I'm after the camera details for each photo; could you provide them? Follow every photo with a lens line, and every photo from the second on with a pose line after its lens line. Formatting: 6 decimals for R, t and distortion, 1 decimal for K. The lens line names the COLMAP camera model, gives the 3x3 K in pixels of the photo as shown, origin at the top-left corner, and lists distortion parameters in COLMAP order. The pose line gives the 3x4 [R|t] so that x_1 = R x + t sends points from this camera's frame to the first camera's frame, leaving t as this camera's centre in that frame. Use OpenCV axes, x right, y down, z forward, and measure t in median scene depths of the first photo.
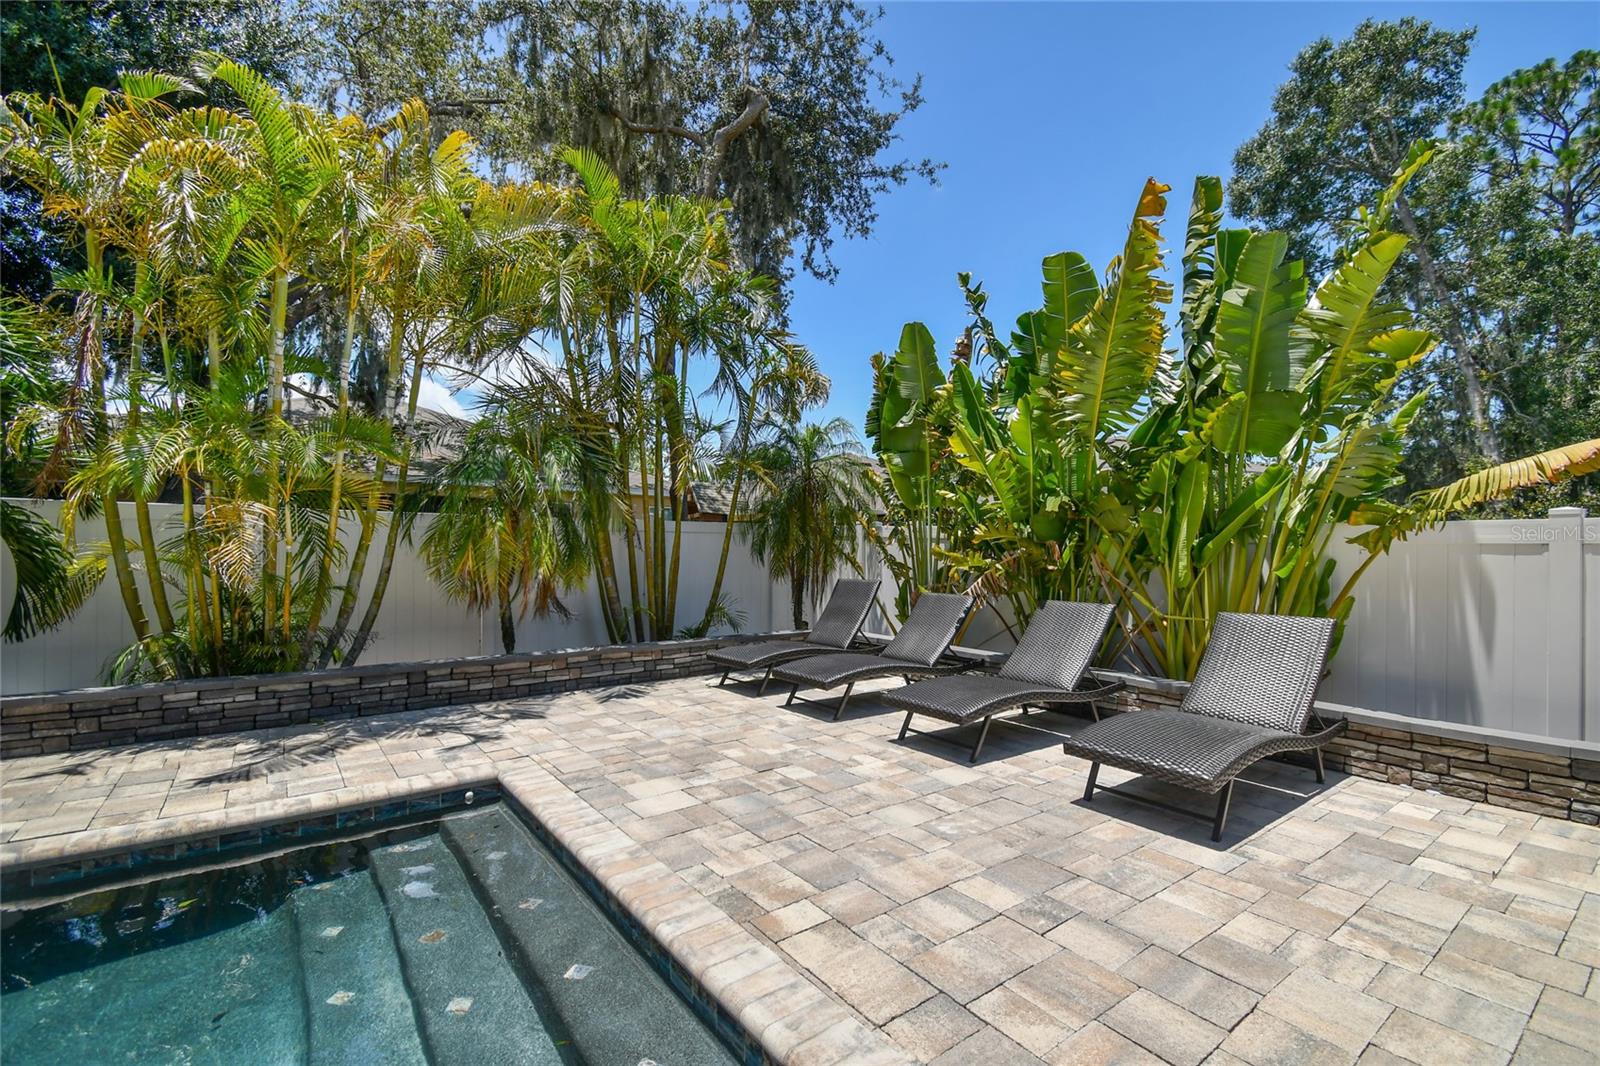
lens RADIAL K [[707.9, 0, 811.2], [0, 707.9, 547.4], [0, 0, 1]] dist [0.030517, -0.021113]
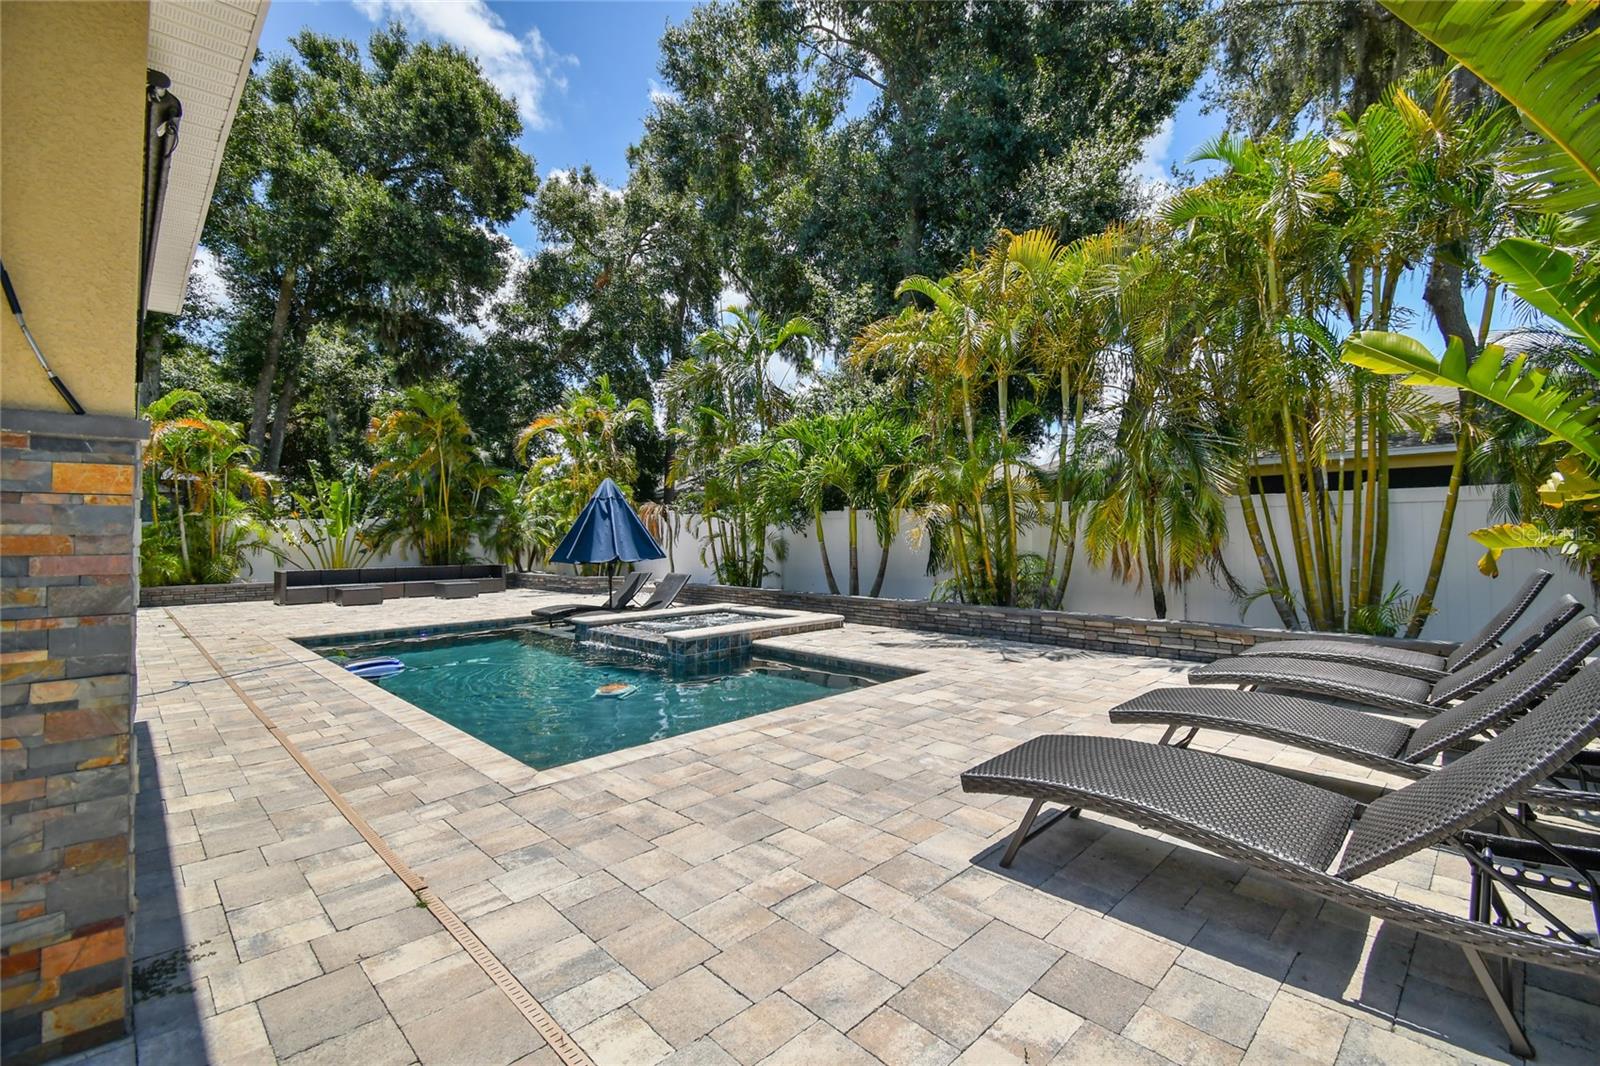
lens RADIAL K [[702.4, 0, 806.3], [0, 702.4, 530.7], [0, 0, 1]] dist [0.026847, -0.019590]
pose [[0.122582, -0.006025, -0.992440, 1.140261], [0.011754, 0.999920, -0.004619, 0.007348], [0.992389, -0.011099, 0.122643, 0.548620]]
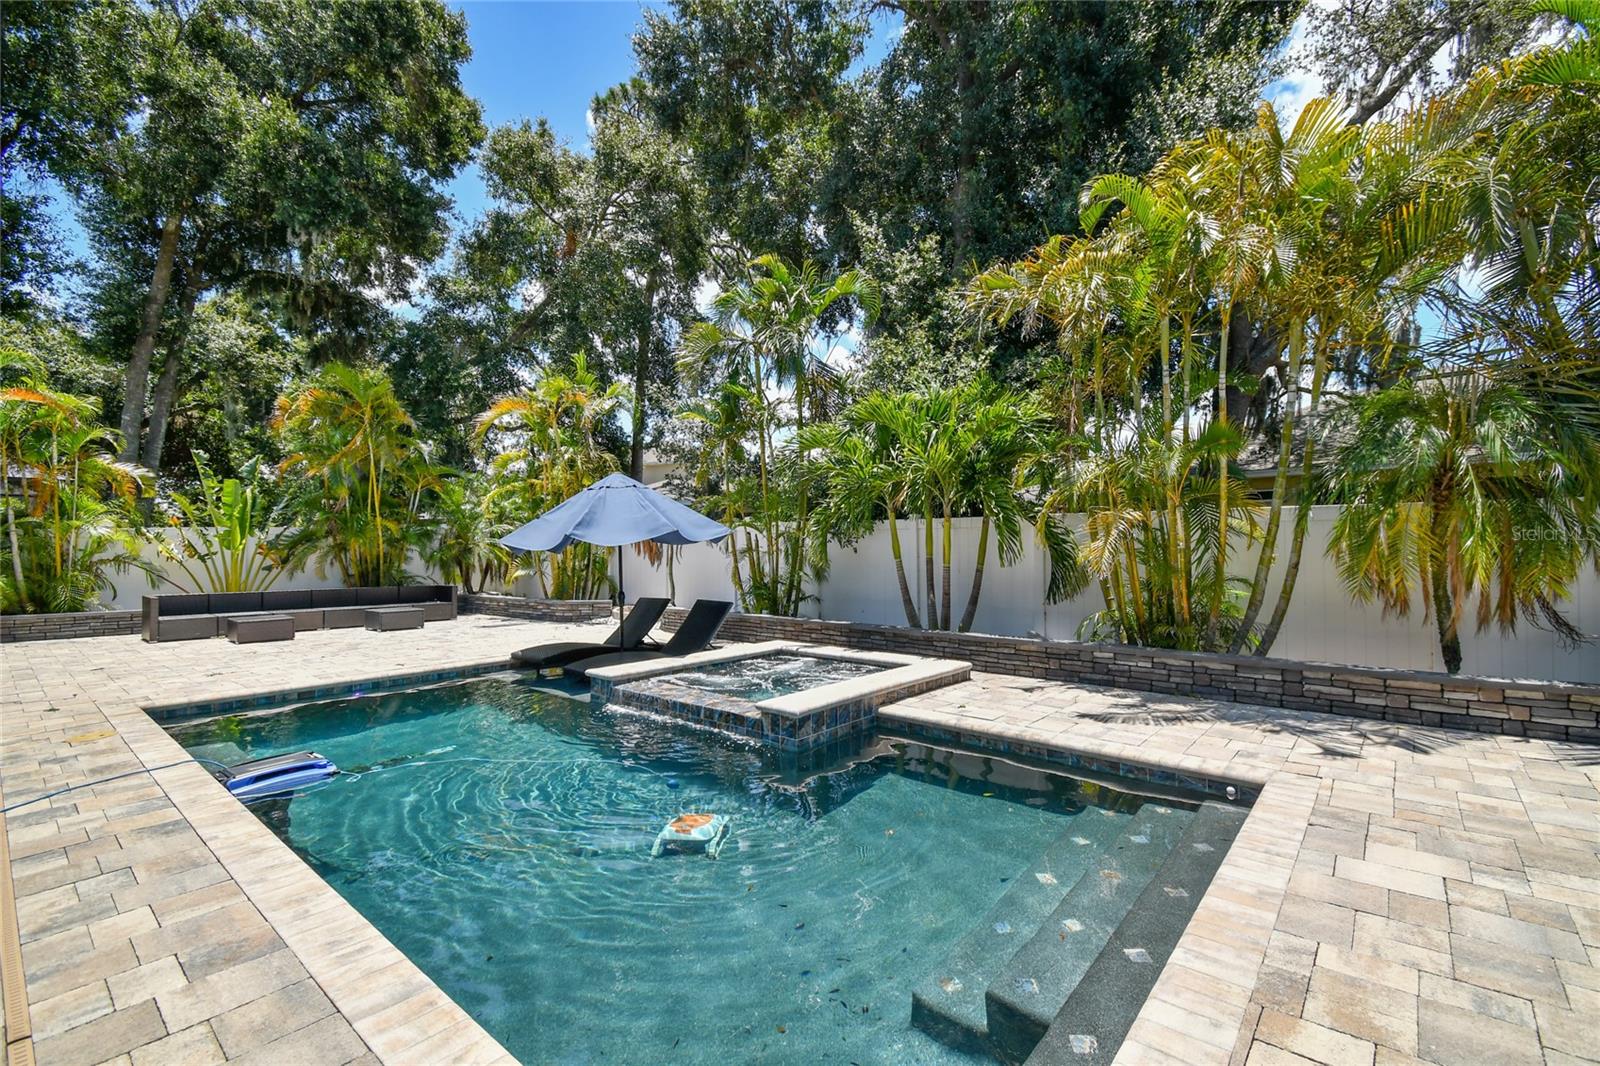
lens RADIAL K [[695.1, 0, 800.5], [0, 695.1, 553.4], [0, 0, 1]] dist [0.026529, -0.019520]
pose [[0.207809, 0.008029, -0.978136, 0.362566], [0.008049, 0.999918, 0.009918, -0.002194], [0.978136, -0.009934, 0.207728, 0.203210]]
